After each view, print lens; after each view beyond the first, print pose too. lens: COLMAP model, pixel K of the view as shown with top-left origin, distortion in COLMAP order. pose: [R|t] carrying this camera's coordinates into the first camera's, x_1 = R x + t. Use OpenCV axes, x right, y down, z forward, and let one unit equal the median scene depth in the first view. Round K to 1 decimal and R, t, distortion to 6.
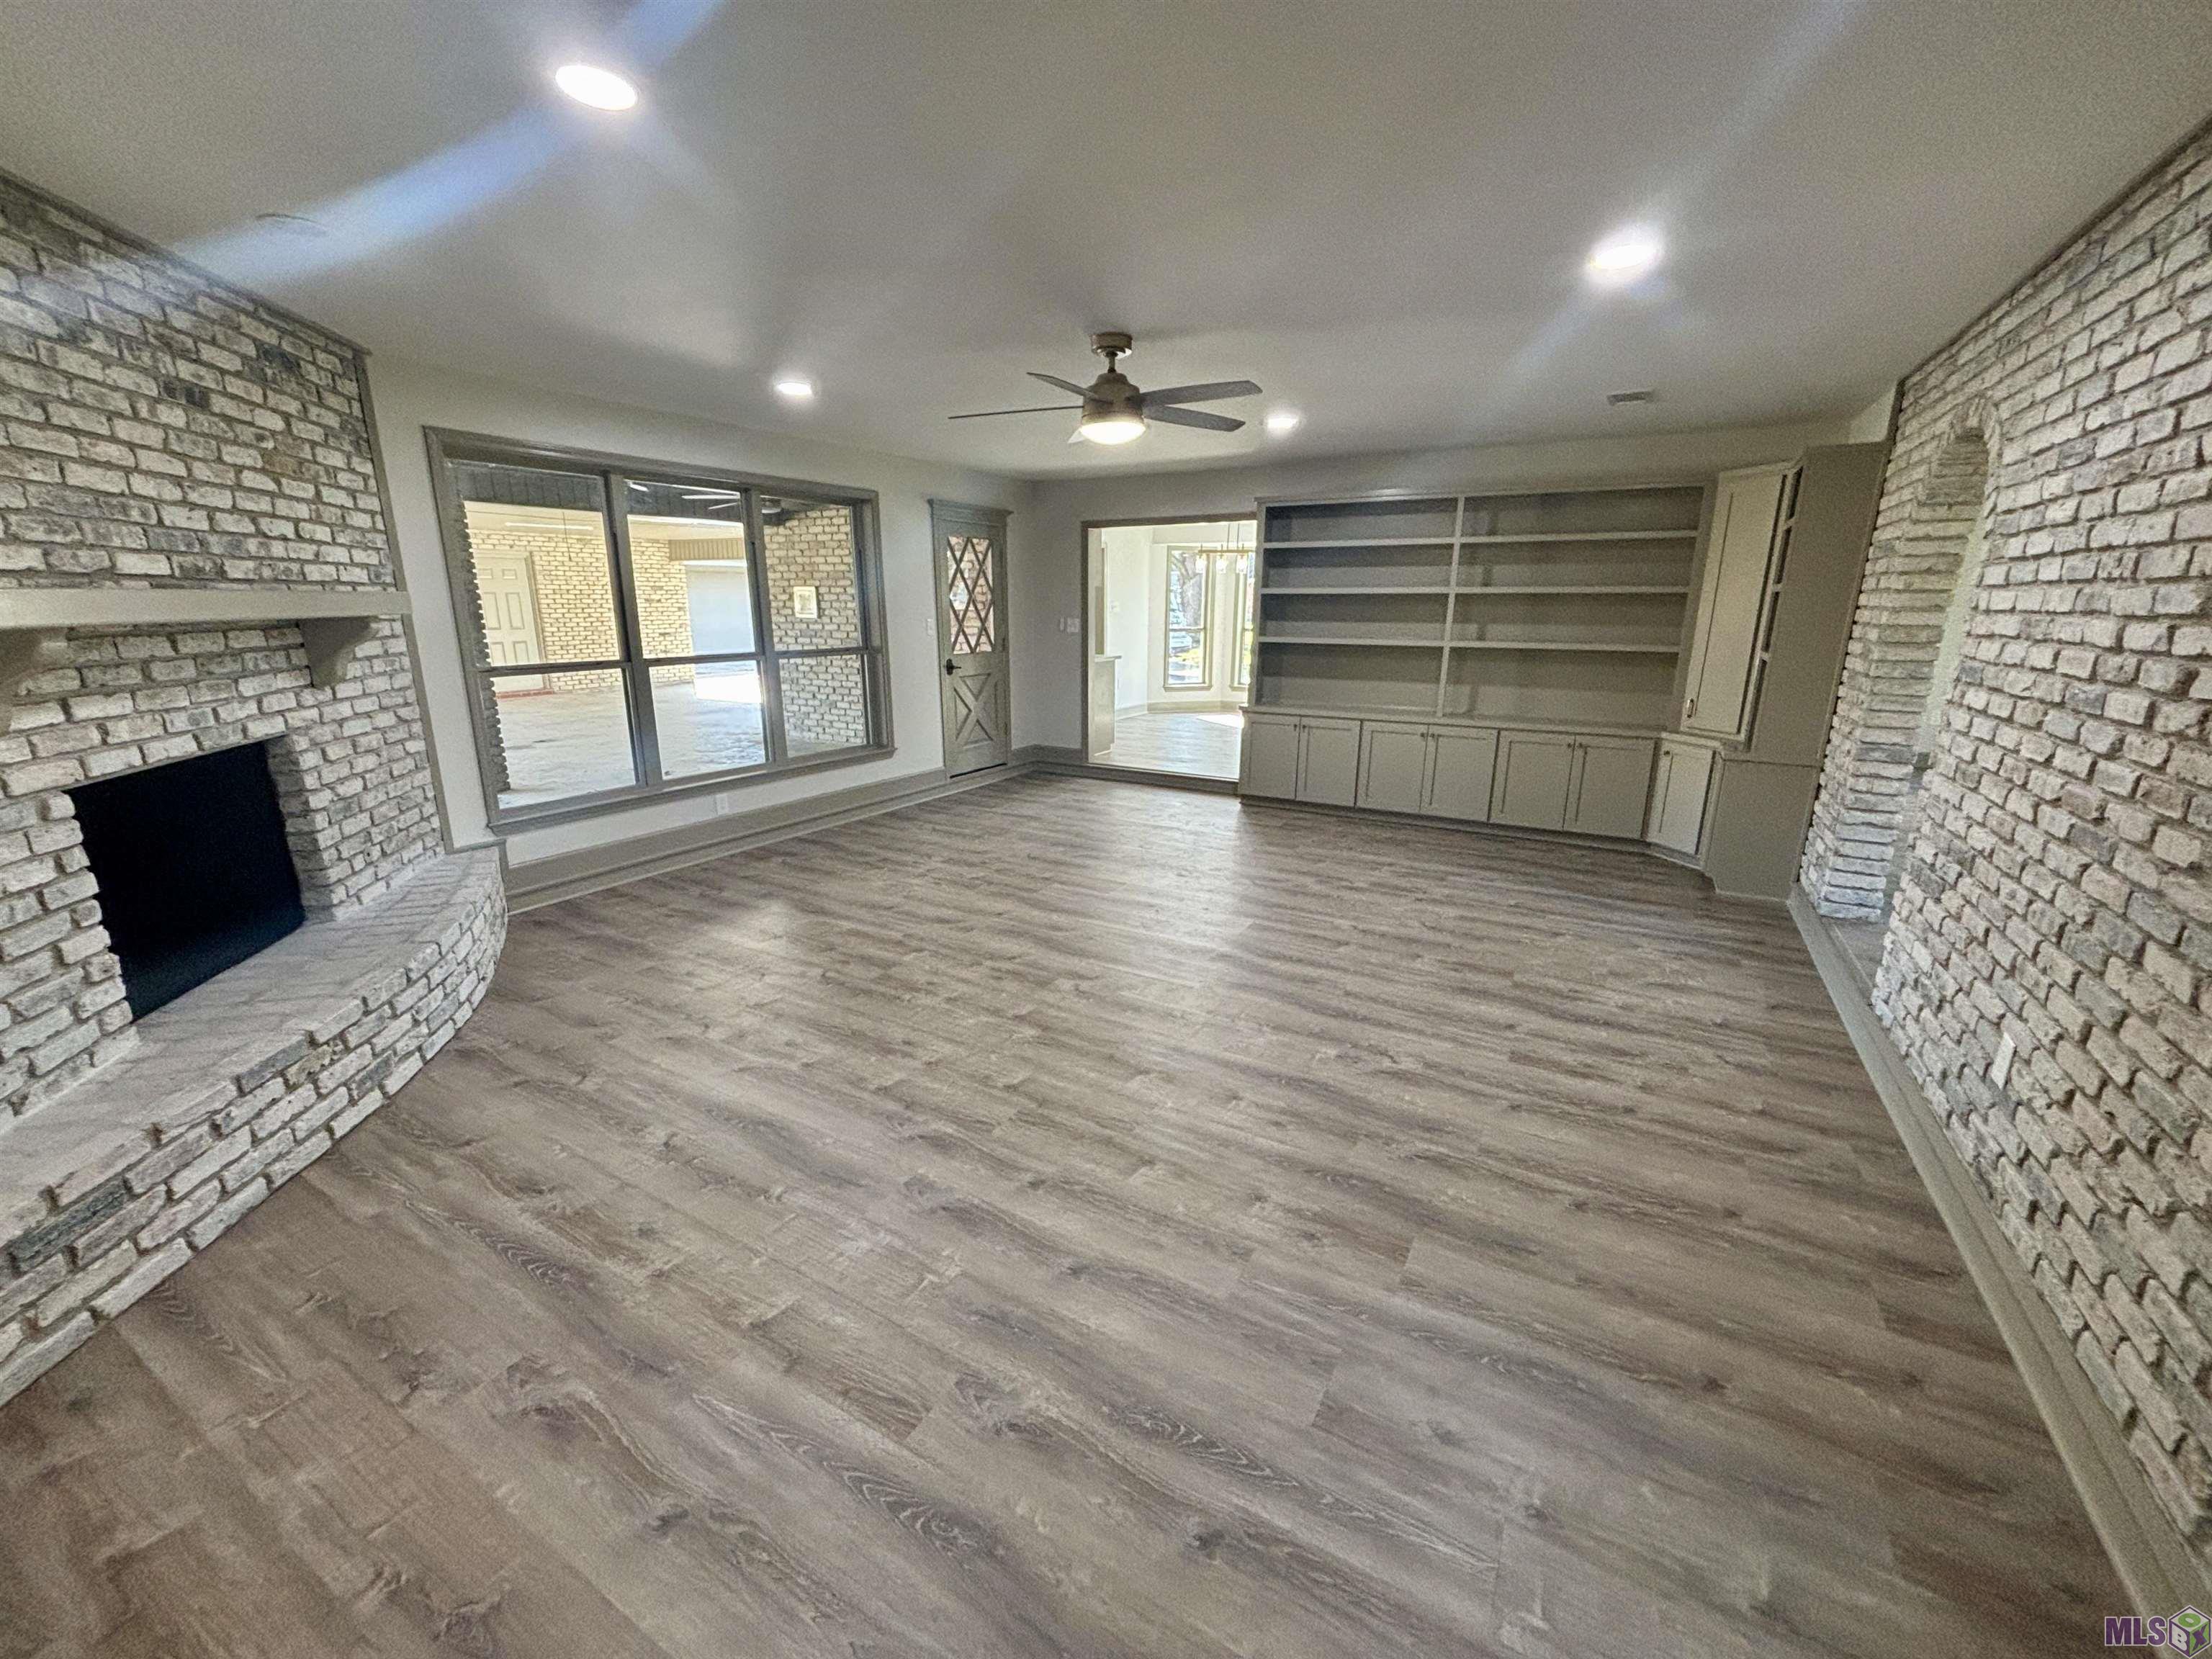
lens RADIAL K [[887.0, 0, 1107.2], [0, 887.0, 836.1], [0, 0, 1]] dist [0.001089, -0.000343]
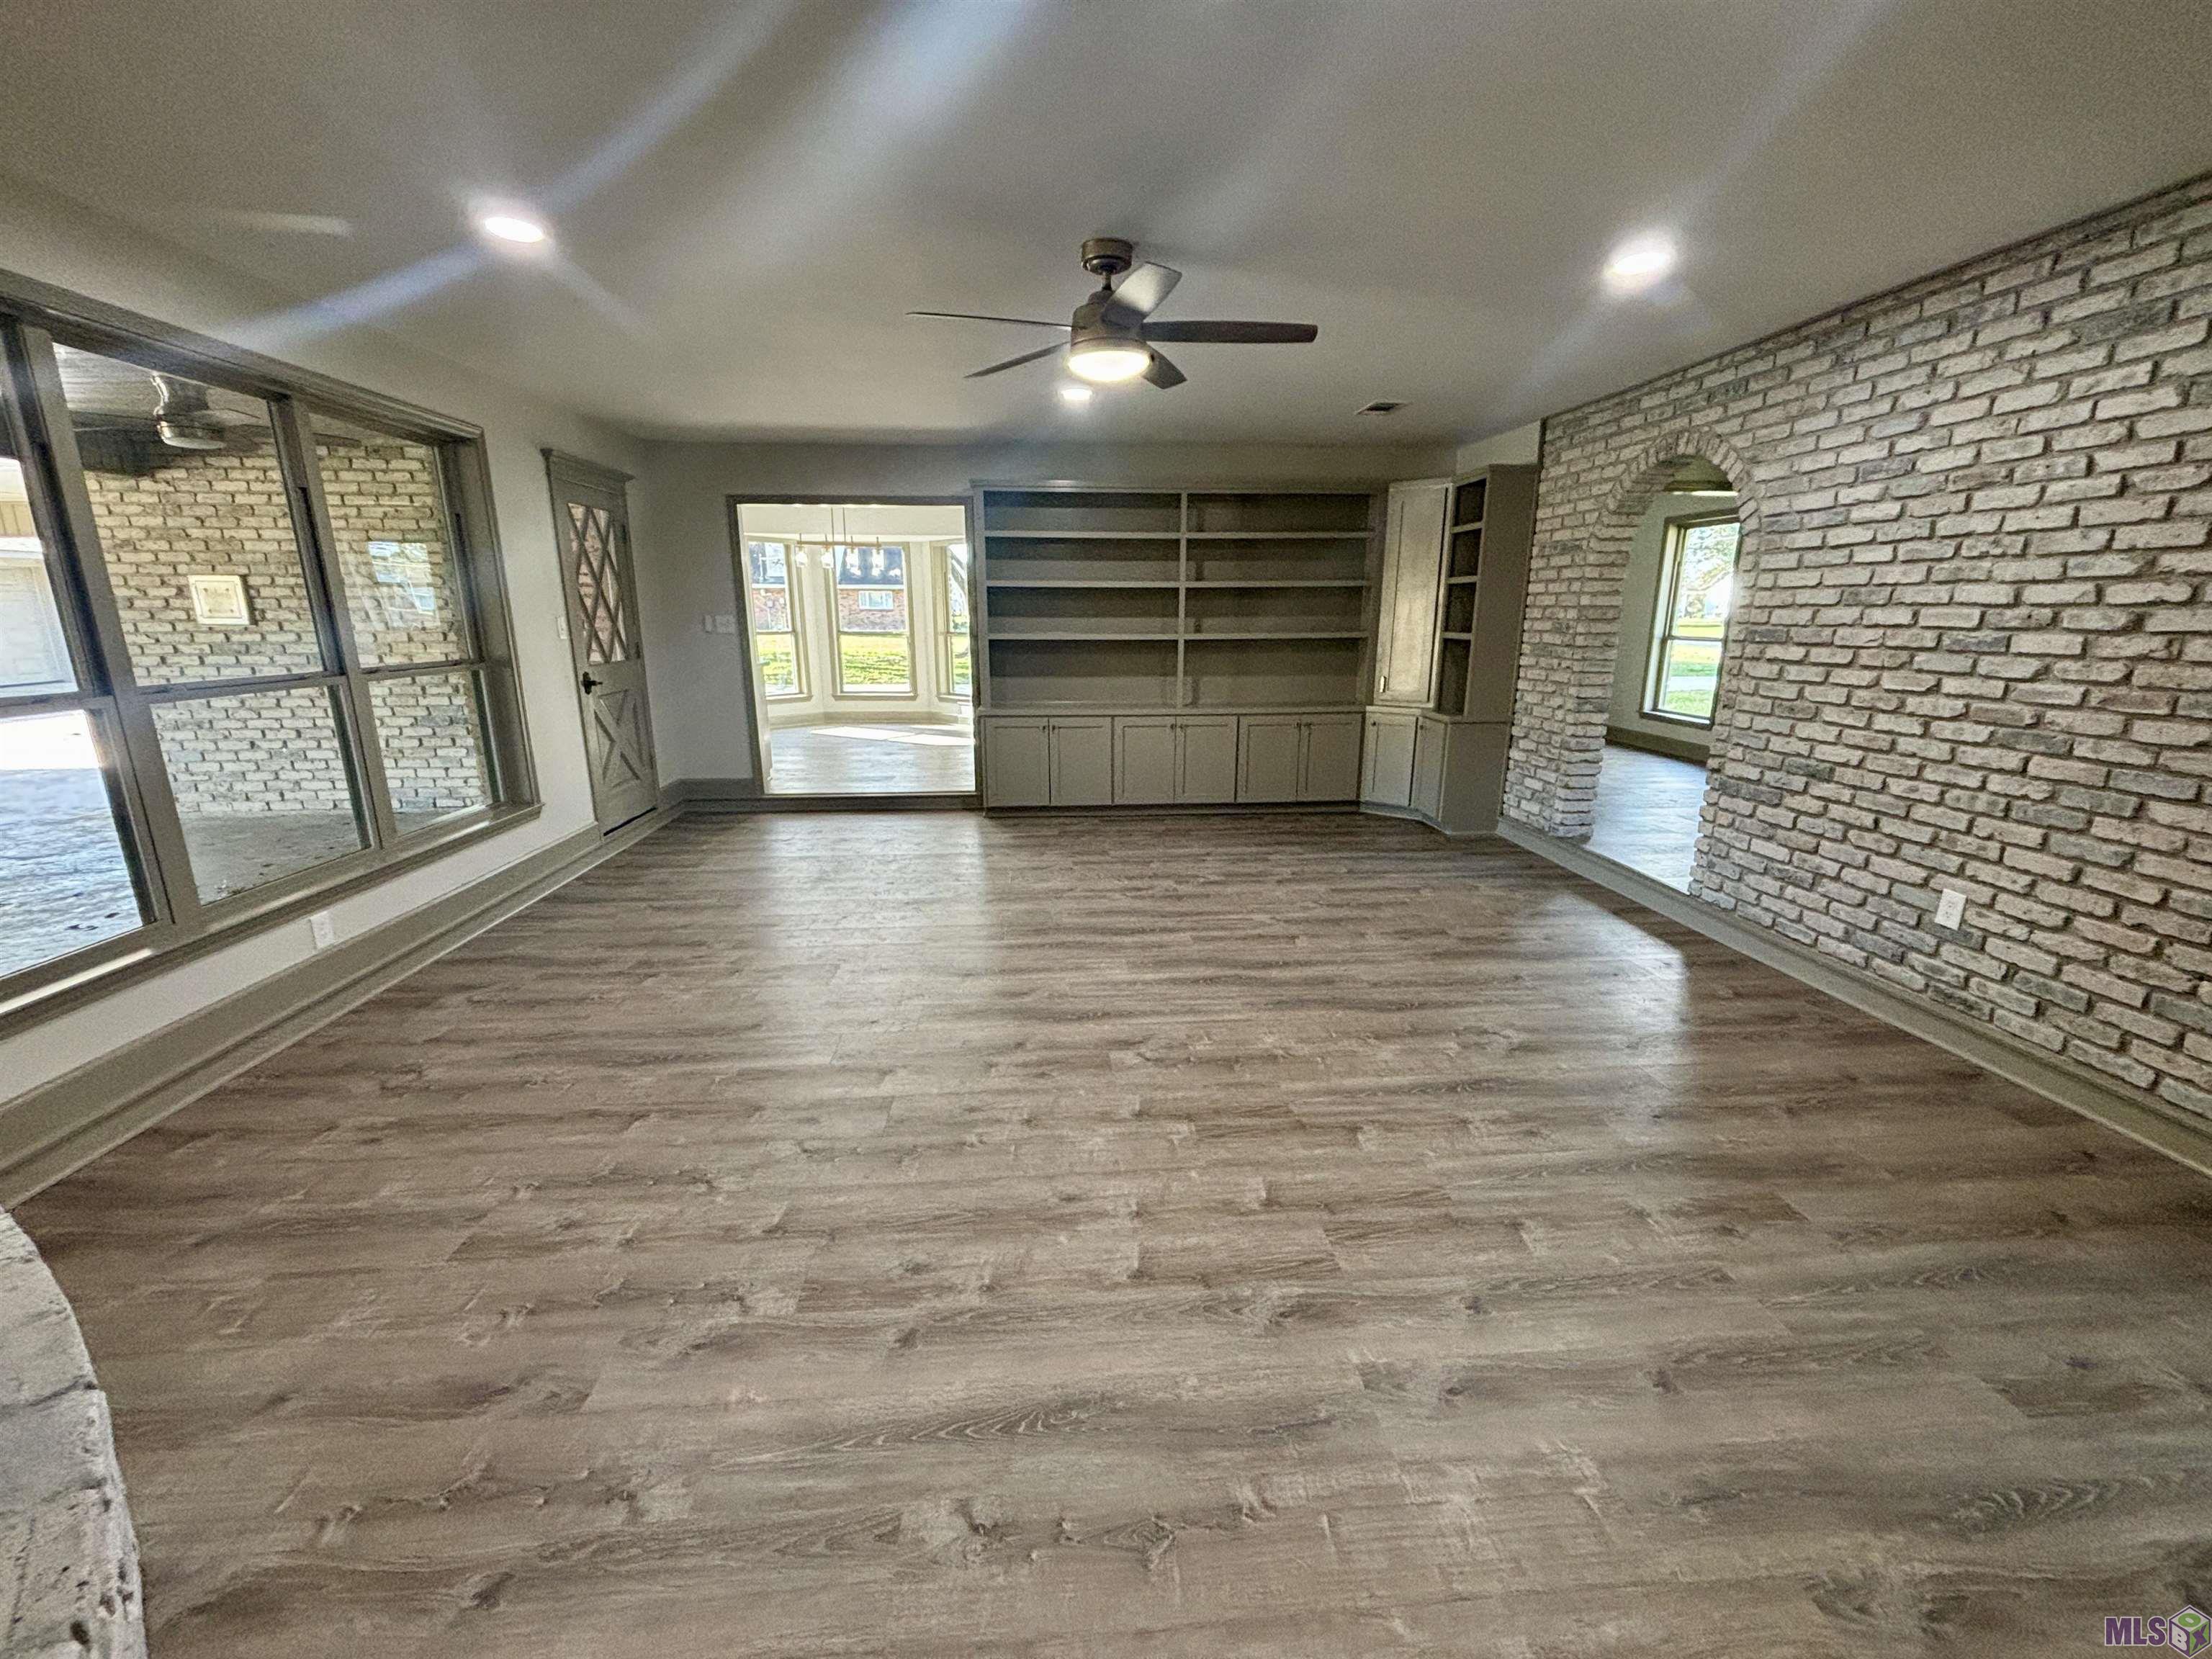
lens RADIAL K [[889.8, 0, 1106.0], [0, 889.8, 829.5], [0, 0, 1]] dist [-0.000767, -0.000160]
pose [[0.825376, -0.140347, 0.546861, -0.307189], [0.149740, 0.988339, 0.027647, -0.038837], [-0.544364, 0.059068, 0.836767, 0.215678]]
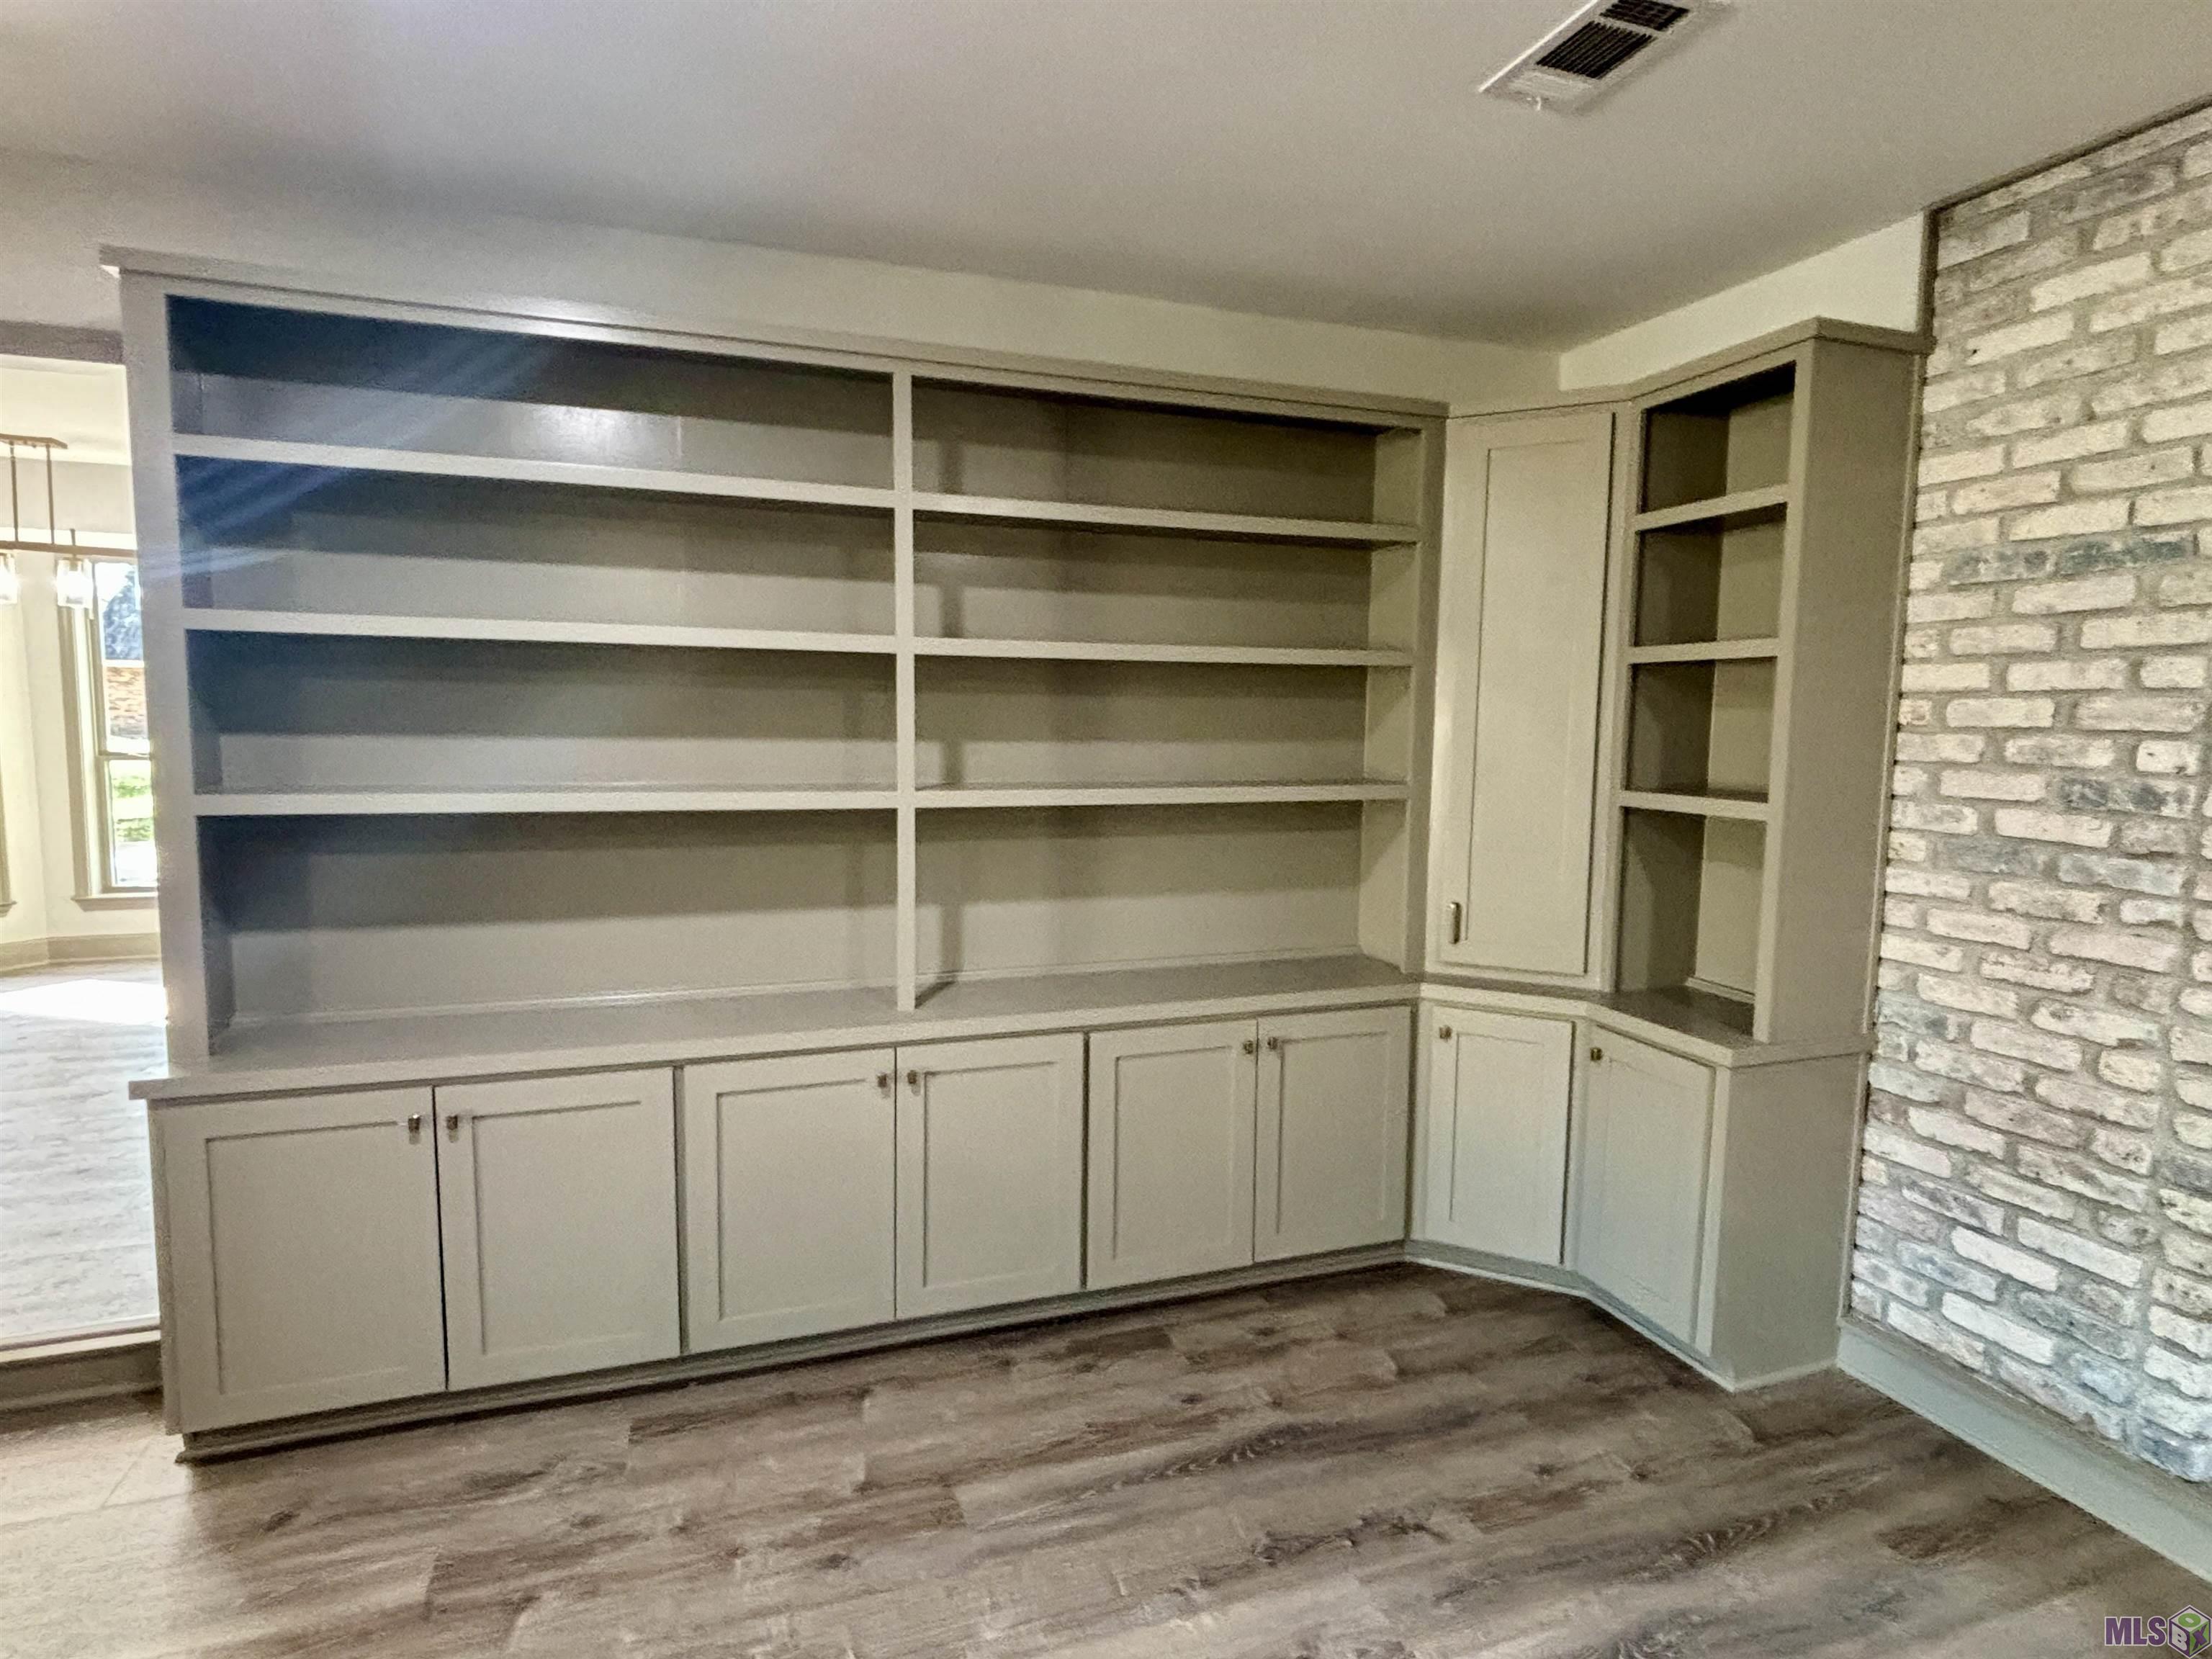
lens RADIAL K [[1185.1, 0, 1106.0], [0, 1185.1, 829.5], [0, 0, 1]] dist [0.002587, 0.000451]
pose [[0.658686, -0.071914, 0.748974, 0.105644], [0.184148, 0.980557, -0.067800, -0.174724], [-0.729536, 0.182581, 0.659122, 0.707046]]
